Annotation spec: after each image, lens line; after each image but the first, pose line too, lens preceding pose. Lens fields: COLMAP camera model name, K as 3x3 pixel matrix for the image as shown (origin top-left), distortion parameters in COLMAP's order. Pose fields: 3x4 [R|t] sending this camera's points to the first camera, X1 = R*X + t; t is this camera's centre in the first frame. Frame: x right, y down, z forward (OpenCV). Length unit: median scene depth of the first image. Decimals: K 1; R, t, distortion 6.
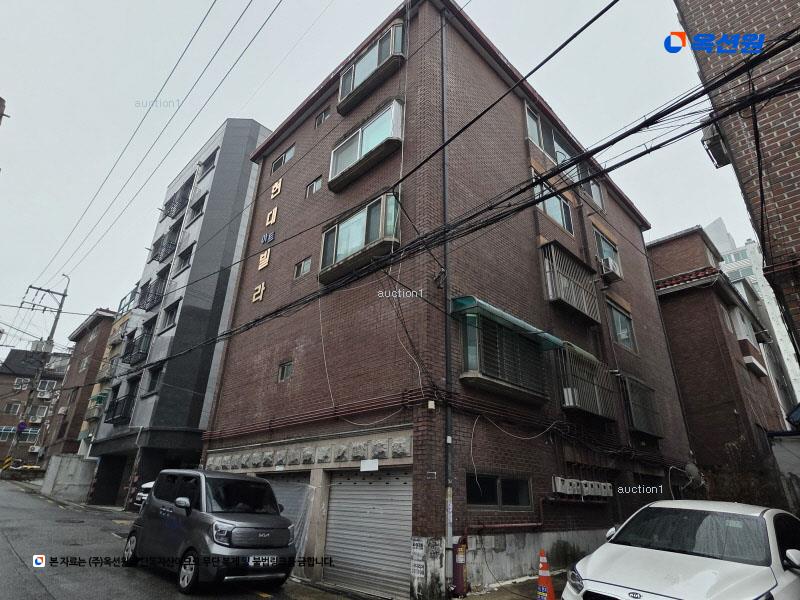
lens RADIAL K [[448.3, 0, 400.5], [0, 448.3, 297.3], [0, 0, 1]] dist [0.002578, 0.000155]
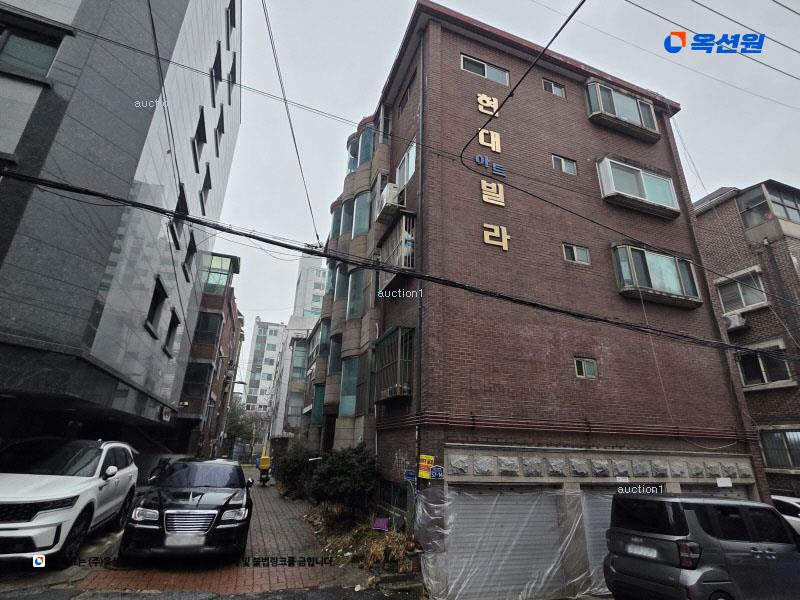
lens RADIAL K [[408.3, 0, 404.9], [0, 408.3, 293.7], [0, 0, 1]] dist [0.001204, 0.001636]
pose [[0.410069, 0.312286, 0.856925, -1.506067], [-0.393273, 0.908264, -0.142800, 0.379755], [-0.822909, -0.278448, 0.495265, 1.222980]]
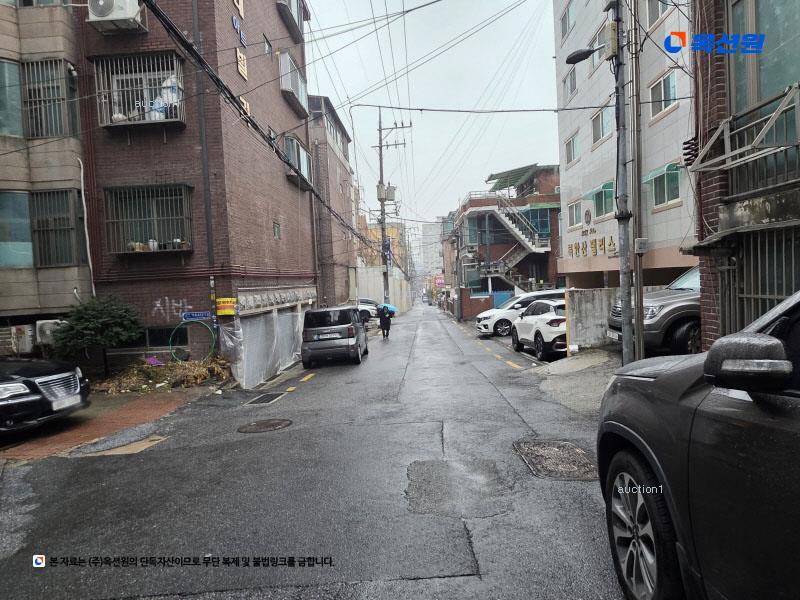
lens RADIAL K [[469.9, 0, 402.1], [0, 469.9, 295.5], [0, 0, 1]] dist [0.004137, 0.000115]
pose [[-0.683438, -0.012380, 0.729904, -1.867723], [-0.271161, 0.932625, -0.238080, 0.708656], [-0.677779, -0.360634, -0.640748, 1.994987]]
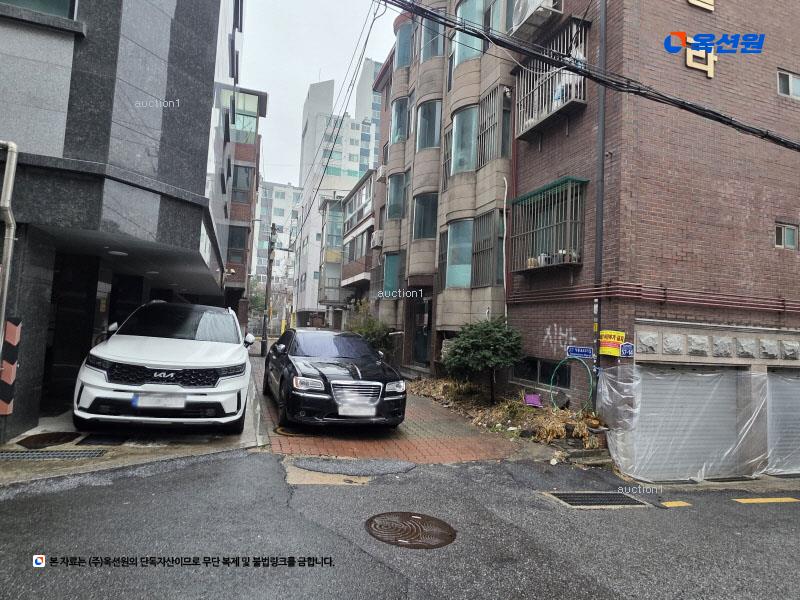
lens RADIAL K [[469.9, 0, 404.2], [0, 469.9, 293.7], [0, 0, 1]] dist [0.004137, 0.000115]
pose [[0.430386, 0.060724, 0.900600, -1.577163], [-0.411363, 0.901296, 0.135815, 0.524980], [-0.803460, -0.428926, 0.412885, 1.494557]]
